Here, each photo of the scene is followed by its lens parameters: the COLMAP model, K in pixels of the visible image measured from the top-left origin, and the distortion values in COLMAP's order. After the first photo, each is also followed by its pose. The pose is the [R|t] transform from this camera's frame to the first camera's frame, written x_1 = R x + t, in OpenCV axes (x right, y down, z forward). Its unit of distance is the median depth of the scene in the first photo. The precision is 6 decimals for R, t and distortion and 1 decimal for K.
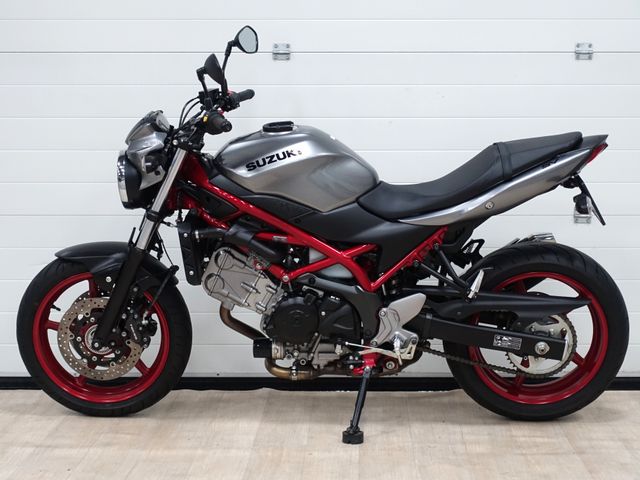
lens RADIAL K [[1351.6, 0, 318.7], [0, 1351.6, 244.8], [0, 0, 1]] dist [-0.022505, 0.000000]
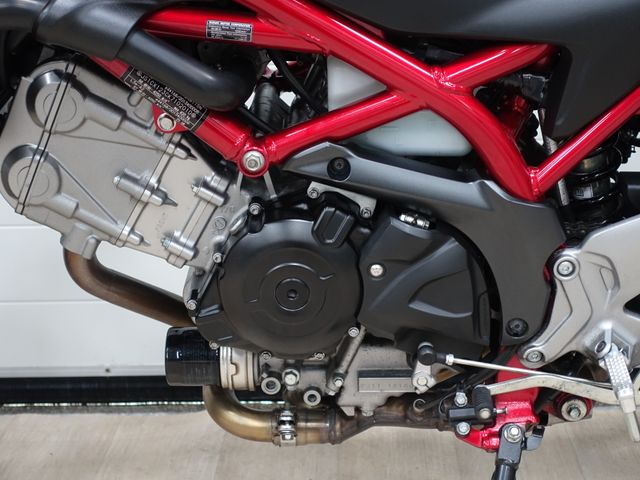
lens RADIAL K [[1351.6, 0, 320.7], [0, 1351.6, 239.4], [0, 0, 1]] dist [-0.022505, 0.000000]
pose [[0.999876, -0.015668, 0.001313, -0.009719], [0.015379, 0.991963, 0.125592, 0.004256], [-0.003271, -0.125556, 0.992081, 0.690461]]
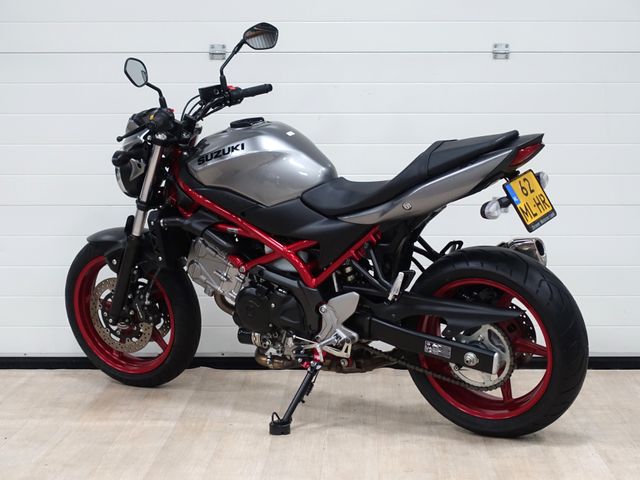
lens RADIAL K [[1351.6, 0, 321.9], [0, 1351.6, 237.4], [0, 0, 1]] dist [-0.022505, 0.000000]
pose [[0.866352, 0.046859, -0.497231, 0.543475], [-0.051607, 0.998659, 0.004195, -0.007041], [0.496760, 0.022027, 0.867608, 0.127241]]
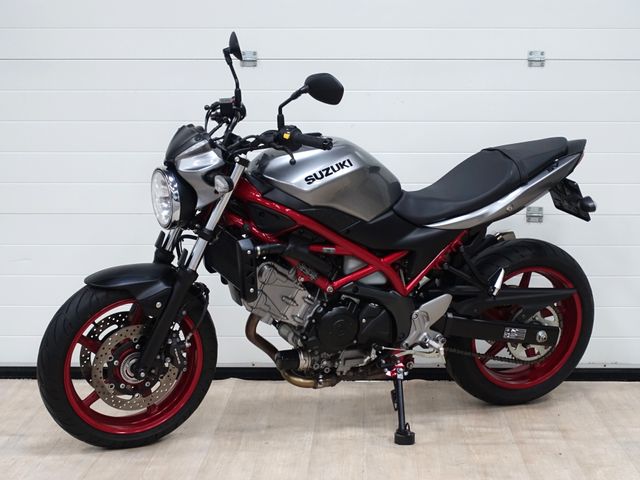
lens RADIAL K [[1351.6, 0, 318.8], [0, 1351.6, 237.8], [0, 0, 1]] dist [-0.022505, 0.000000]
pose [[0.905234, -0.055209, 0.421312, -0.453858], [0.054371, 0.998422, 0.014012, -0.027795], [-0.421421, 0.010223, 0.906807, 0.088121]]
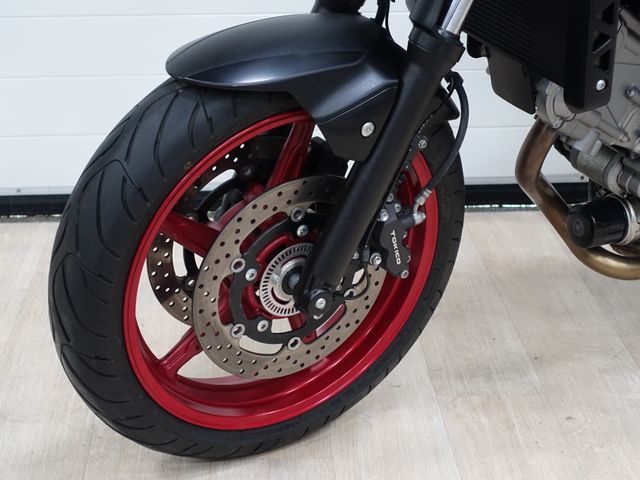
lens RADIAL K [[1351.6, 0, 322.3], [0, 1351.6, 240.9], [0, 0, 1]] dist [-0.022505, 0.000000]
pose [[0.860771, -0.175316, 0.477847, -0.345149], [0.059536, 0.967044, 0.247552, -0.034707], [-0.505499, -0.184636, 0.842841, 0.699308]]
